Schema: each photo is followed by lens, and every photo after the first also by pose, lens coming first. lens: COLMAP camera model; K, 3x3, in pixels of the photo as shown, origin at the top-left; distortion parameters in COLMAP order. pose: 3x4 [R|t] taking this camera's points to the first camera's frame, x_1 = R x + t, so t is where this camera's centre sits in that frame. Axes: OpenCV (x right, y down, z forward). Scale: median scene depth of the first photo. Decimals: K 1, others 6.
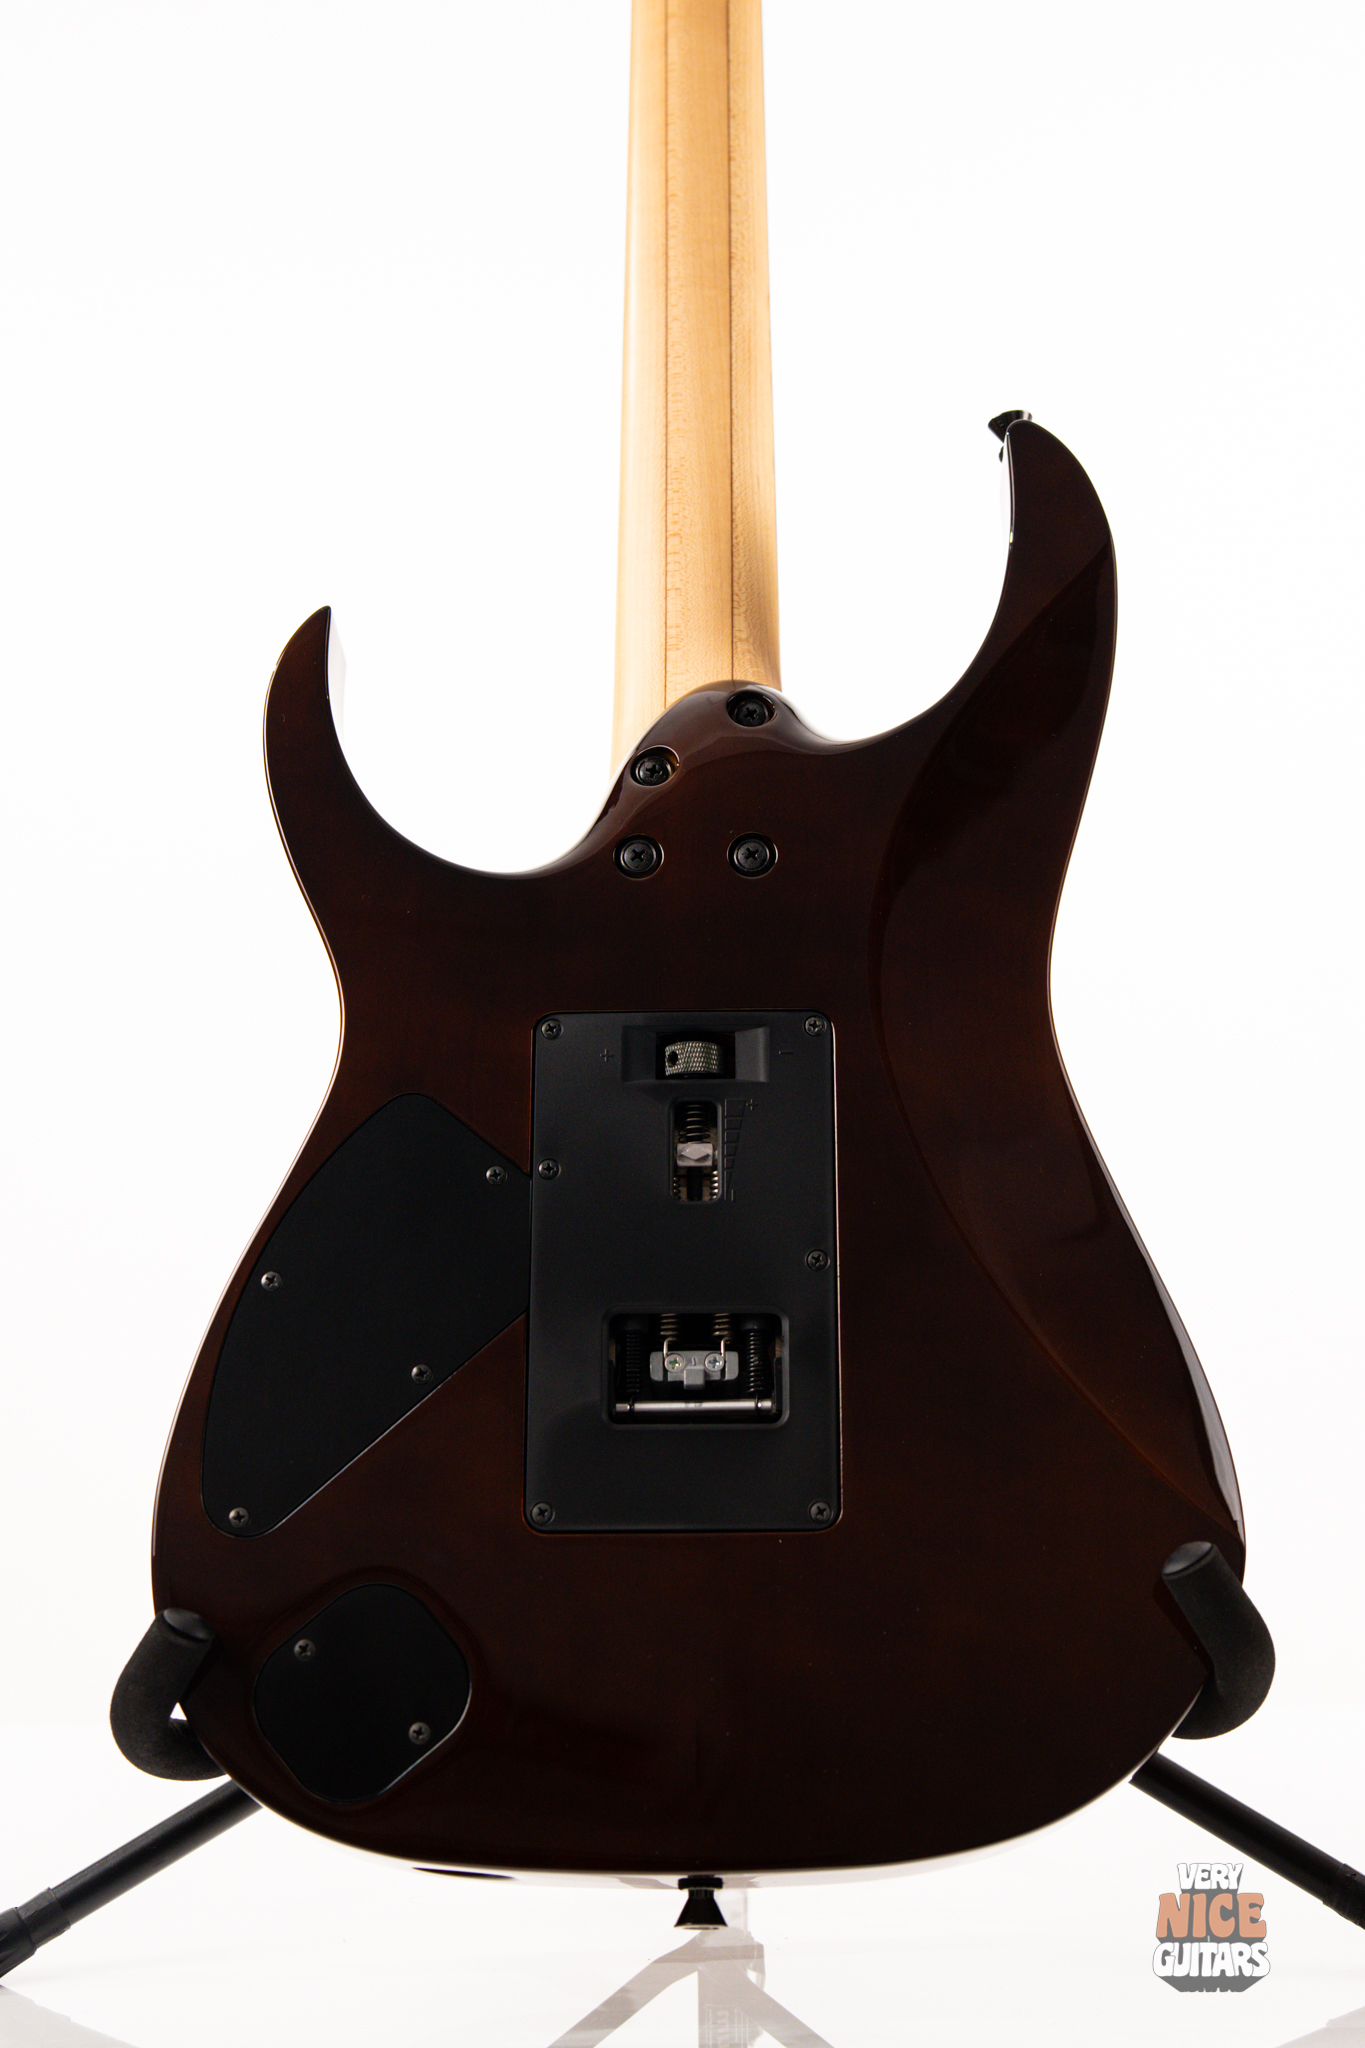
lens RADIAL K [[2941.5, 0, 679.8], [0, 2941.5, 1019.2], [0, 0, 1]] dist [0.114339, -0.244132]
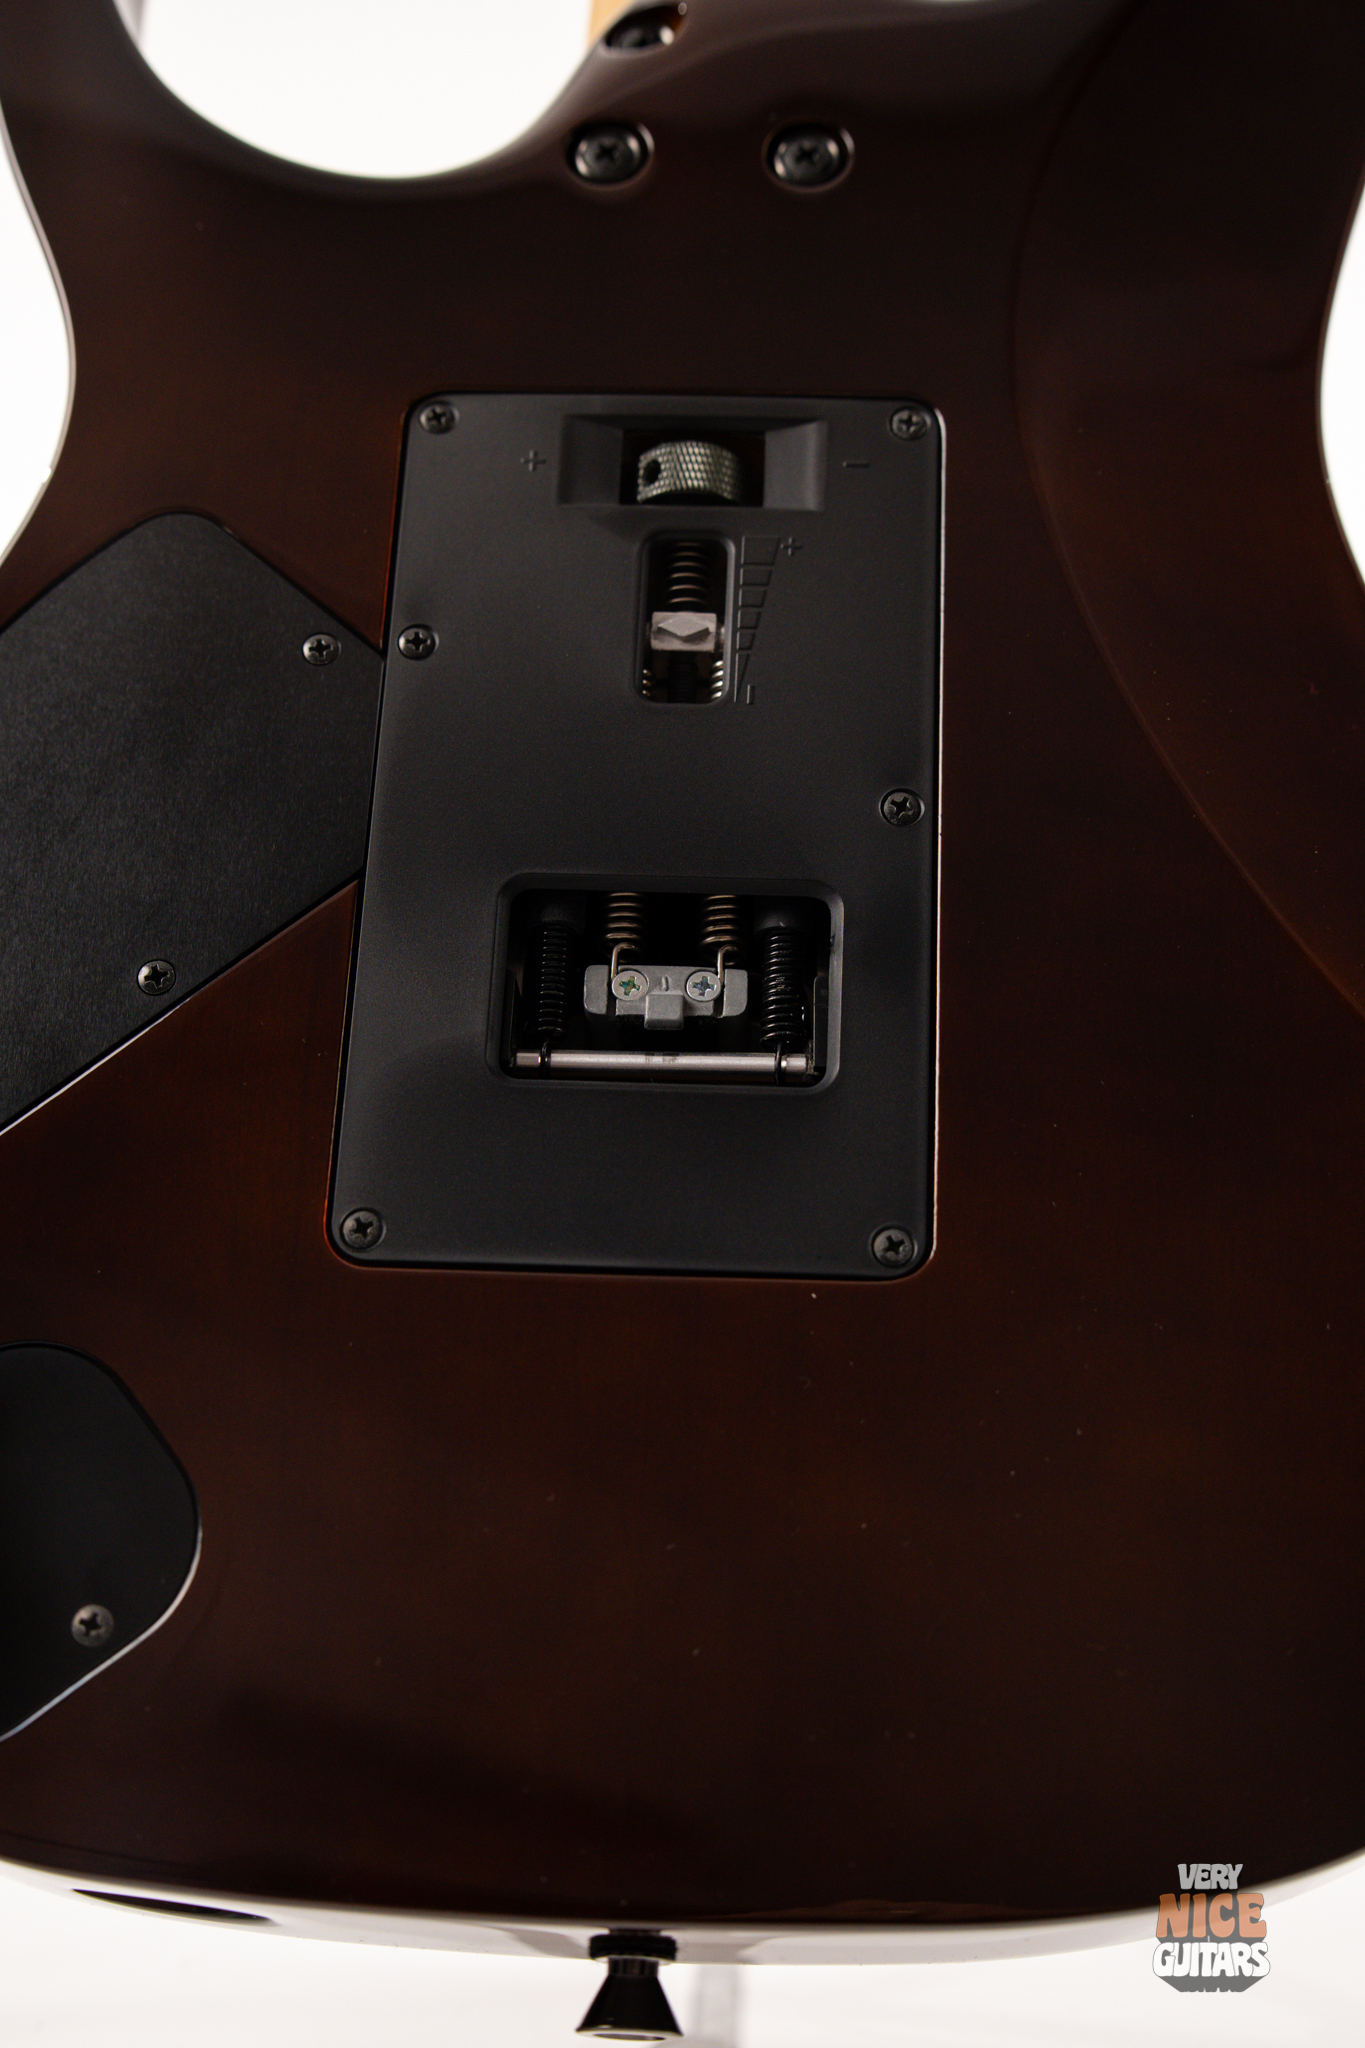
lens RADIAL K [[3029.0, 0, 620.5], [0, 3029.0, 1026.7], [0, 0, 1]] dist [0.017056, 0.509991]
pose [[0.998792, 0.038146, -0.030975, 0.014056], [-0.038577, 0.999165, -0.013427, 0.131686], [0.030437, 0.014606, 0.999430, 0.444571]]
